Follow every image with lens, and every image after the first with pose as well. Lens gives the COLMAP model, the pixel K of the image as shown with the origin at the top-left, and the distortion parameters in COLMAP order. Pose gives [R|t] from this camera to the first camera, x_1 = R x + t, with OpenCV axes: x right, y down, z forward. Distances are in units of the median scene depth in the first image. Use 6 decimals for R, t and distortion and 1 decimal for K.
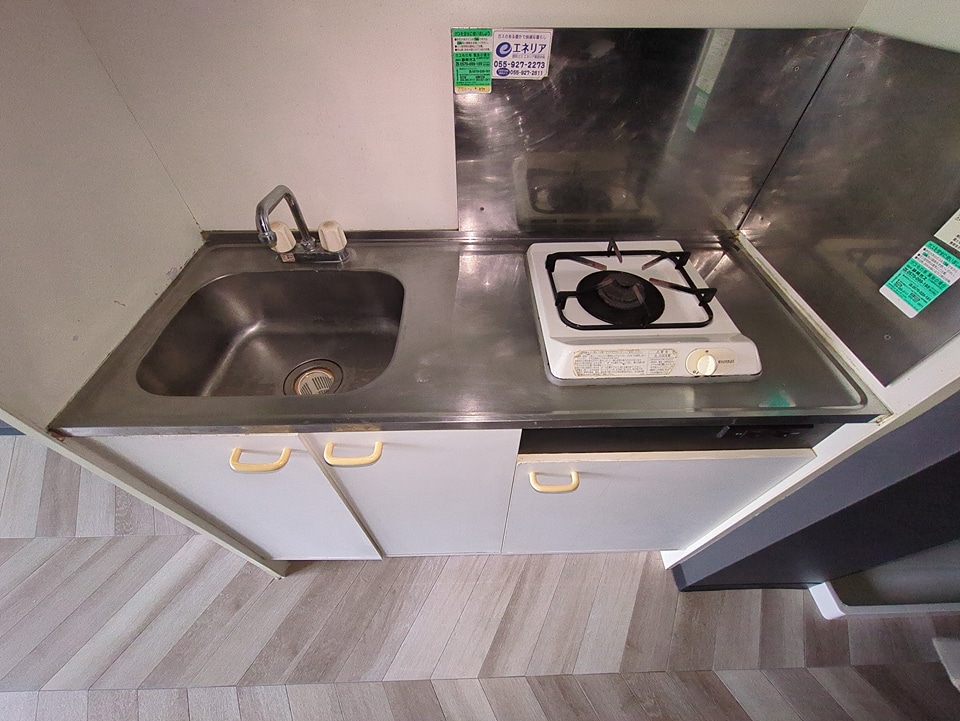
lens RADIAL K [[377.5, 0, 480.0], [0, 377.5, 360.5], [0, 0, 1]] dist [0.000447, -0.000482]
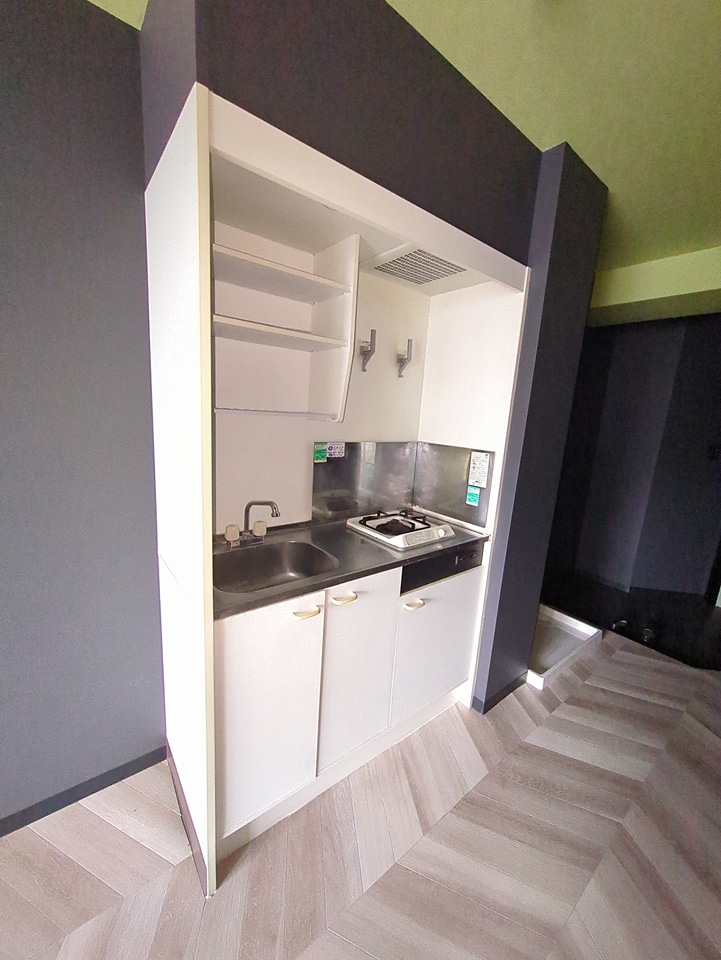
lens RADIAL K [[377.5, 0, 360.5], [0, 377.5, 480.0], [0, 0, 1]] dist [0.000447, -0.000482]
pose [[0.796568, -0.067731, 0.600743, -0.858391], [0.413238, 0.786313, -0.459289, 0.420467], [-0.441264, 0.614105, 0.654340, -0.444084]]
